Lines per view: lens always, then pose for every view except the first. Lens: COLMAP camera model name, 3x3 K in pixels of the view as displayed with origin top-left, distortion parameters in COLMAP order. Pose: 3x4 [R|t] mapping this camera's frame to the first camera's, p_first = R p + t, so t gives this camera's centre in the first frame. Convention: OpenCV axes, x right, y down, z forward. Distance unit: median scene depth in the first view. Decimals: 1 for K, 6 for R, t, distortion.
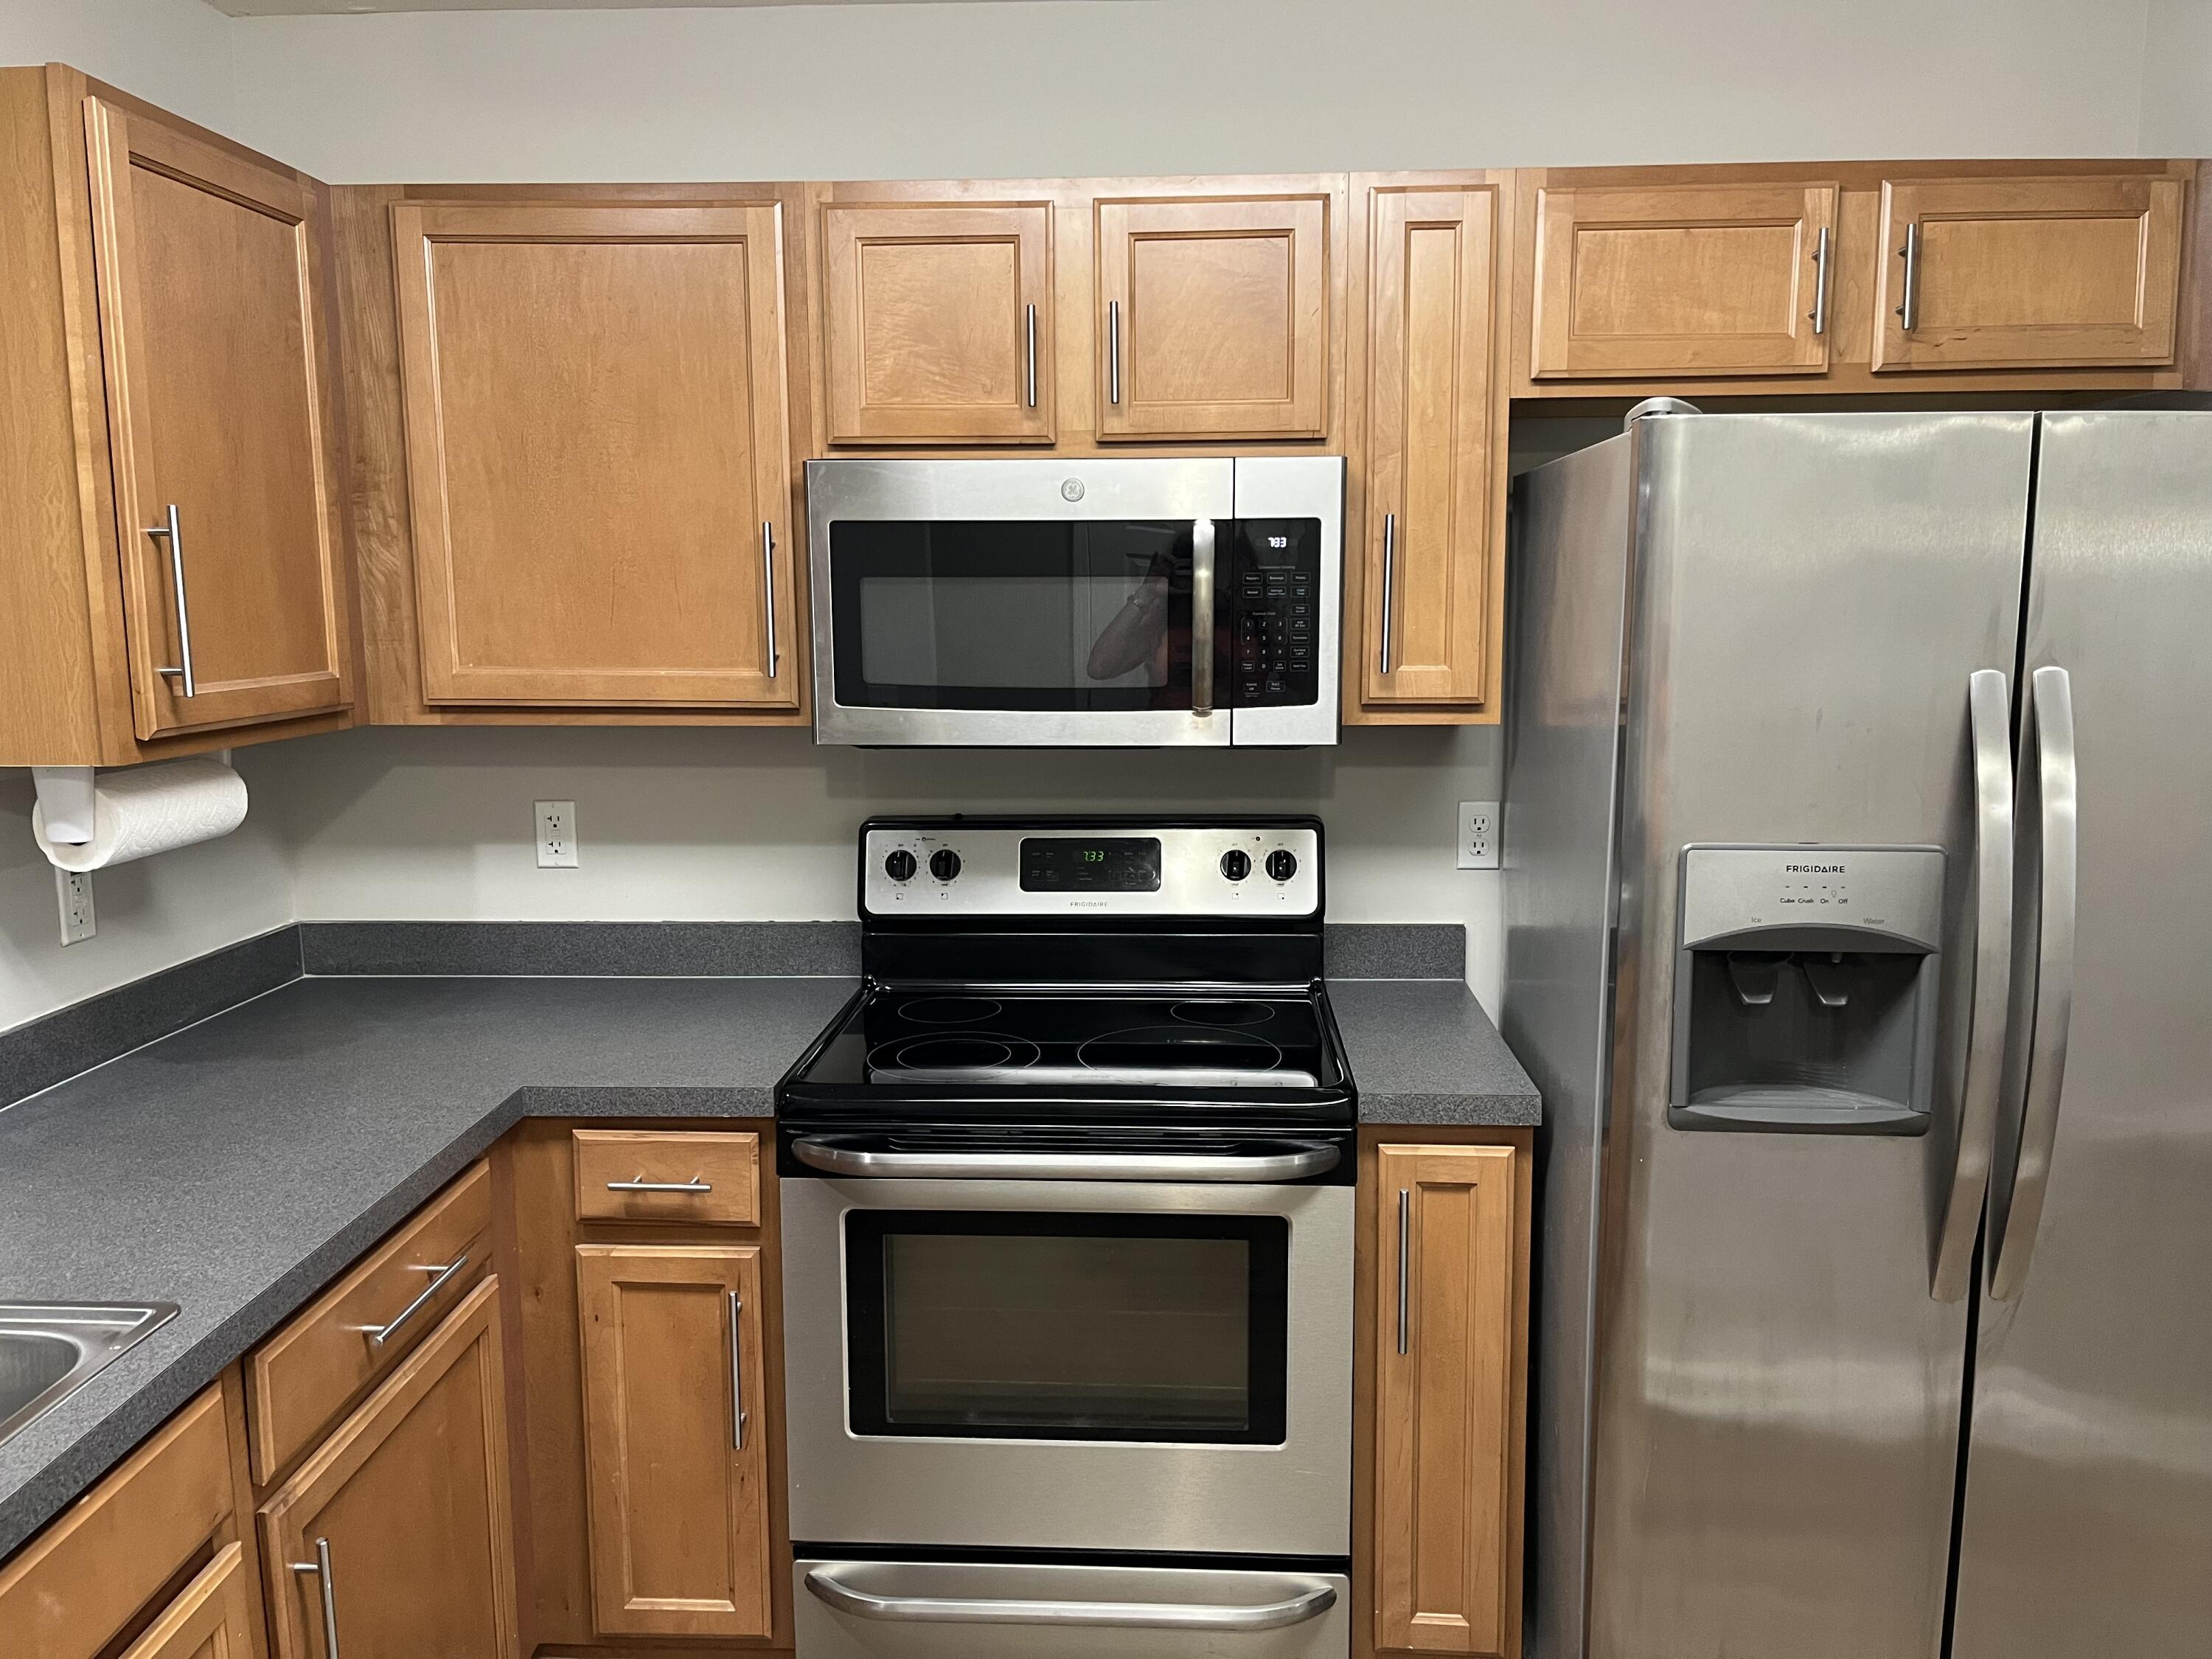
lens RADIAL K [[1673.2, 0, 1108.1], [0, 1673.2, 830.9], [0, 0, 1]] dist [0.065484, -0.089043]
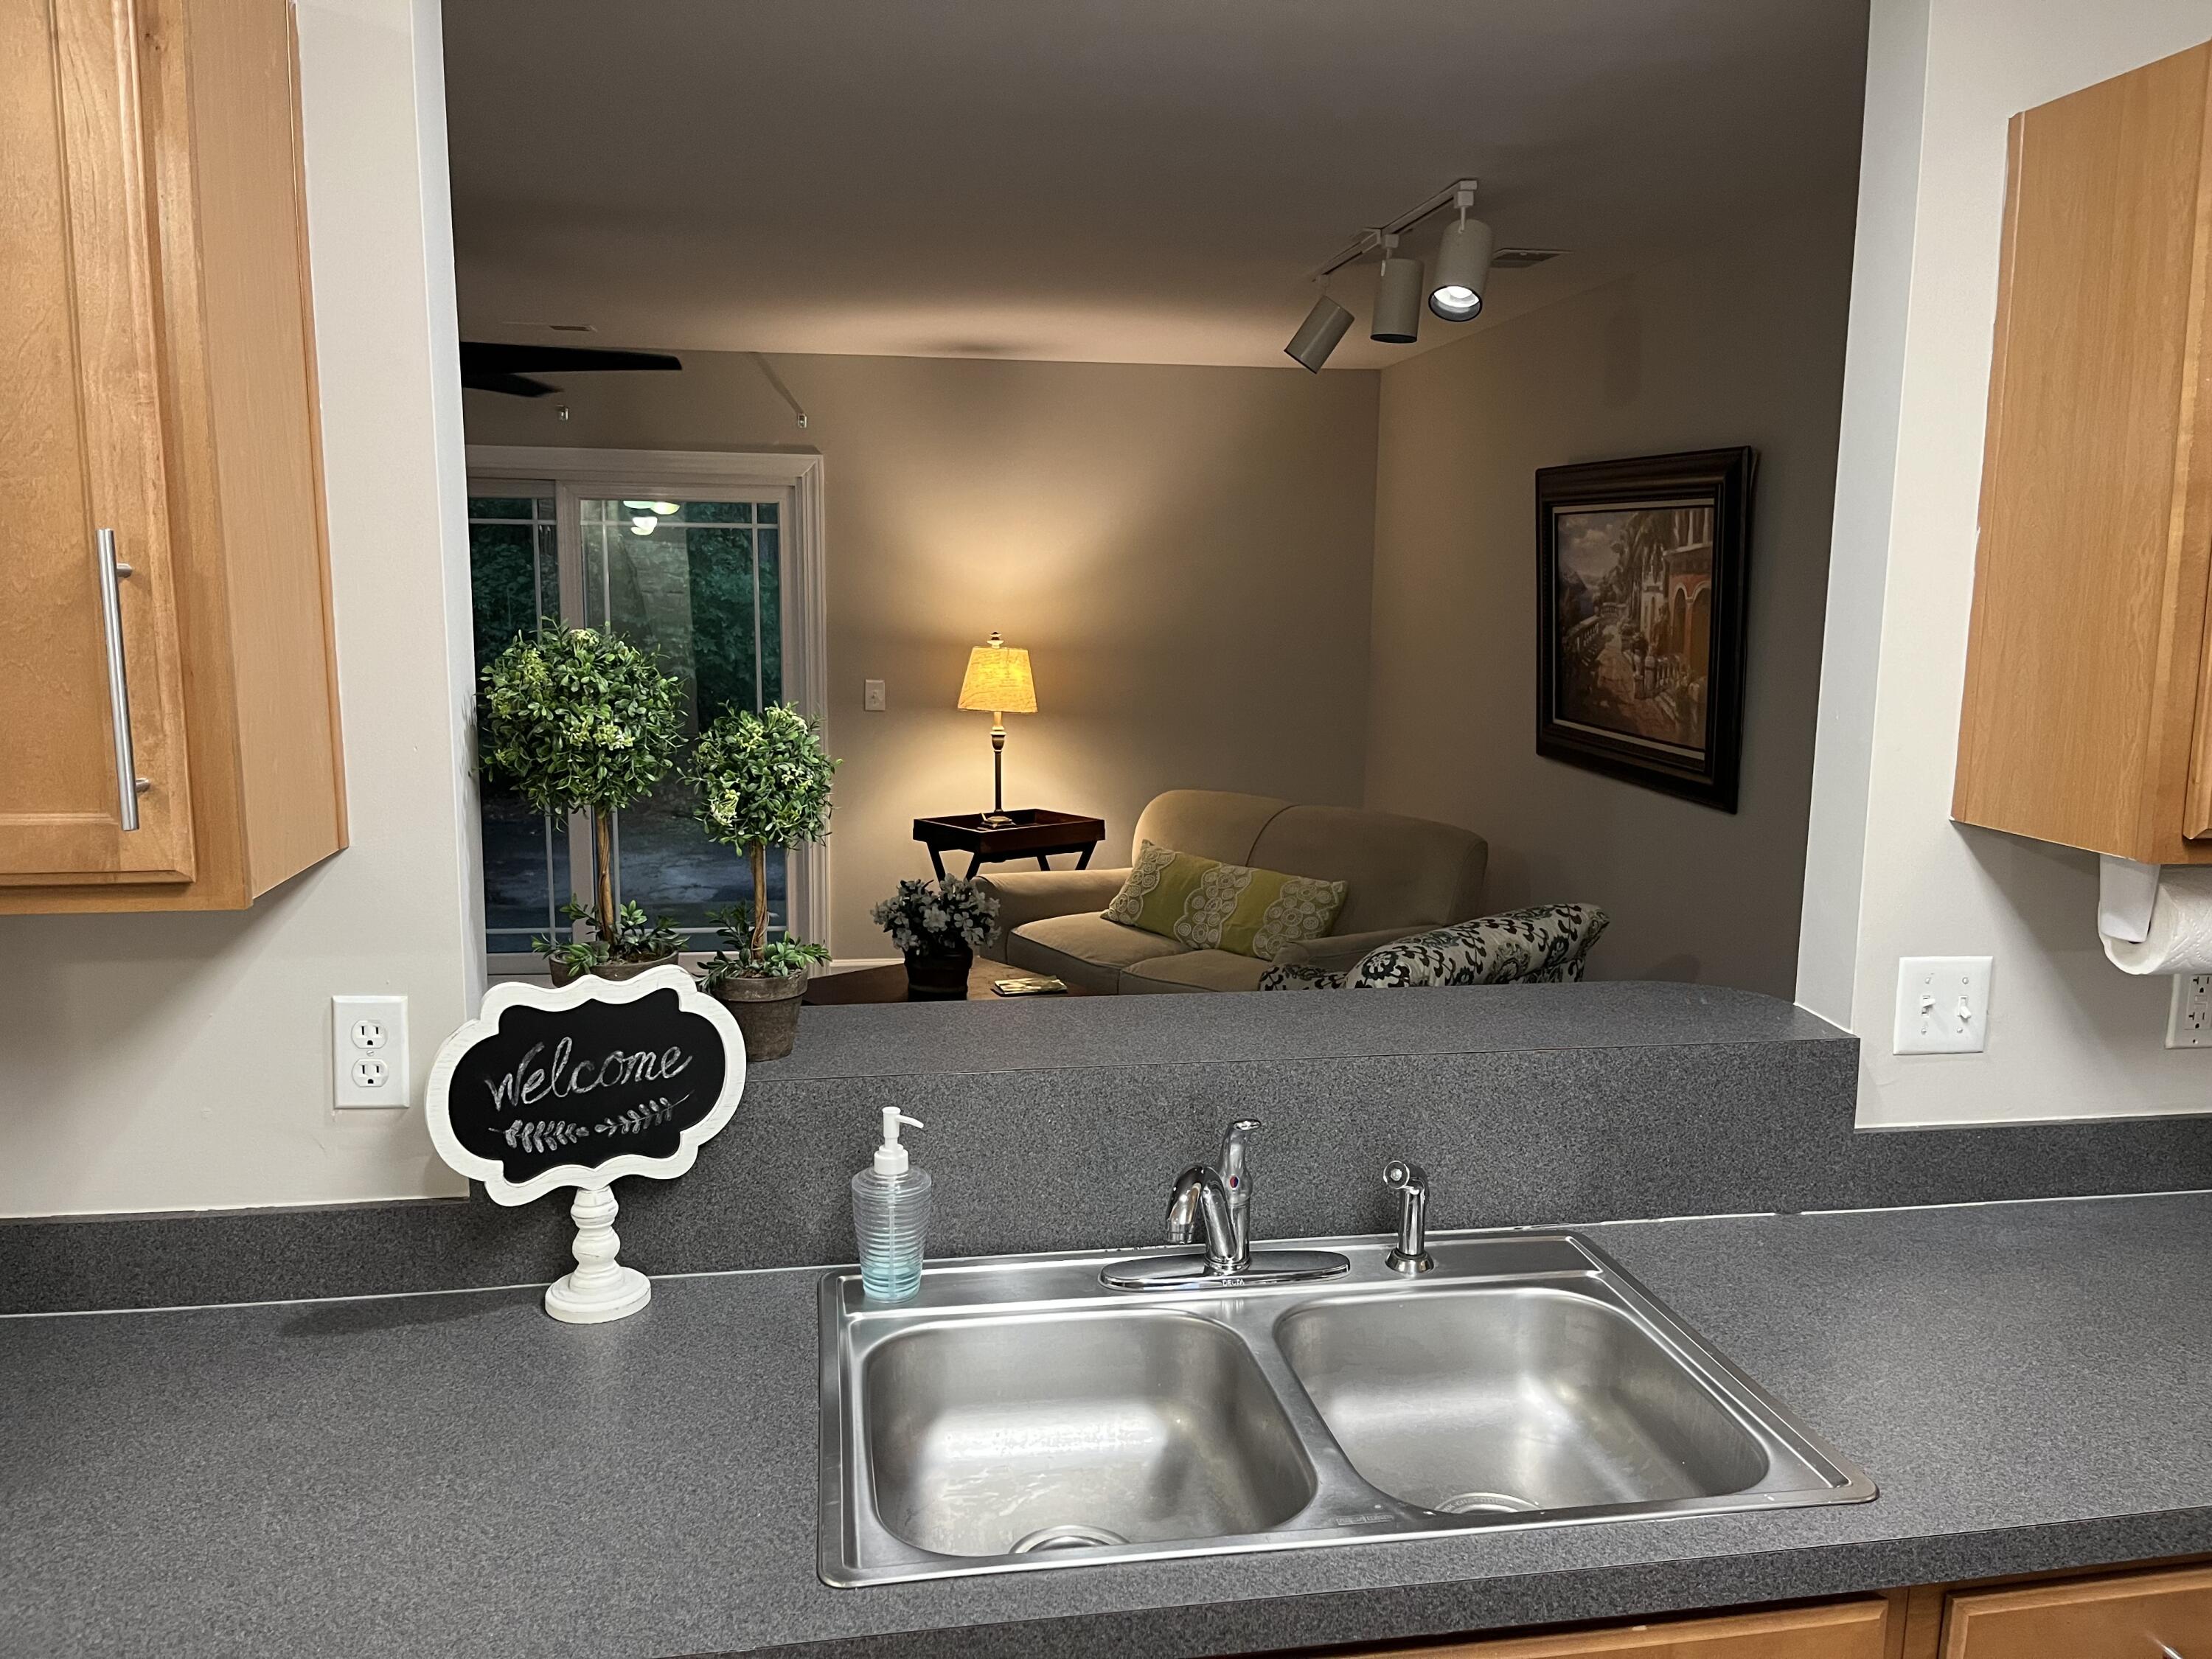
lens RADIAL K [[1670.1, 0, 1109.7], [0, 1670.1, 826.3], [0, 0, 1]] dist [0.060950, -0.071598]
pose [[0.198863, 0.151632, -0.968226, 0.106331], [-0.155635, 0.980307, 0.121558, -0.065452], [0.967590, 0.126517, 0.218546, 0.258988]]
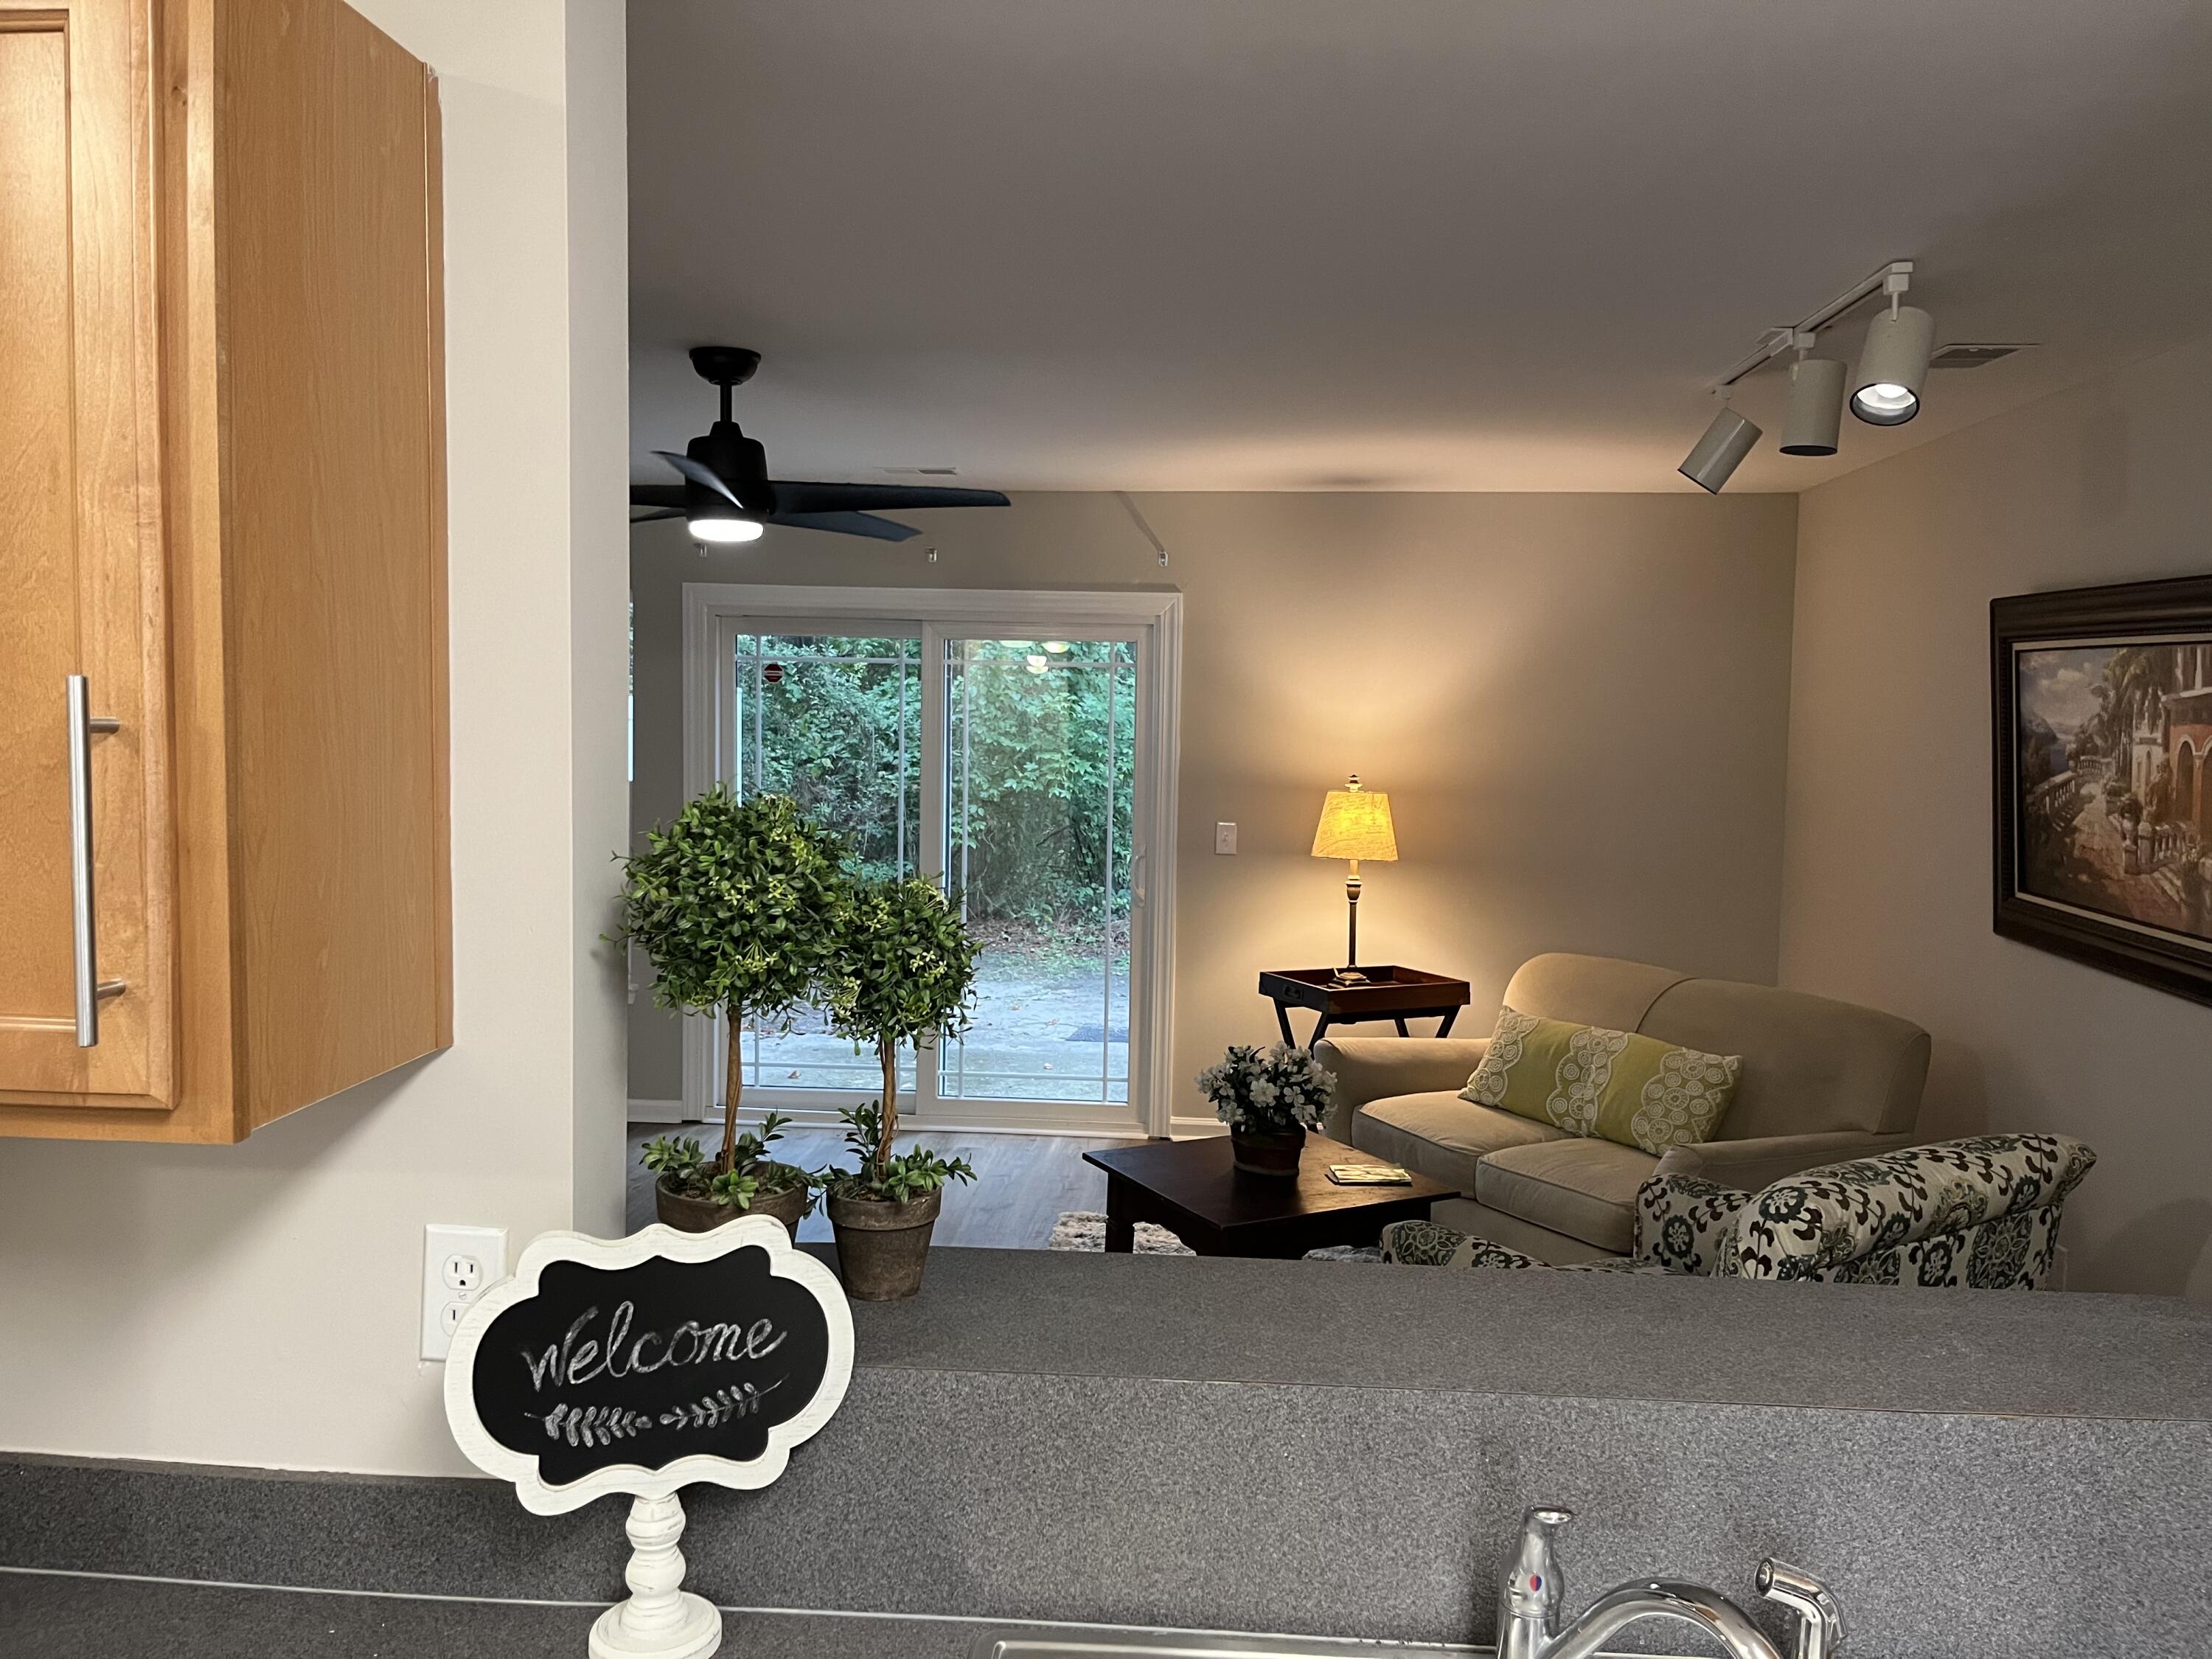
lens RADIAL K [[1658.4, 0, 1114.6], [0, 1658.4, 796.7], [0, 0, 1]] dist [0.054081, -0.056853]
pose [[-0.041209, 0.058945, -0.997410, -0.065178], [-0.164871, 0.984173, 0.064974, -0.086011], [0.985454, 0.167121, -0.030838, 0.351595]]
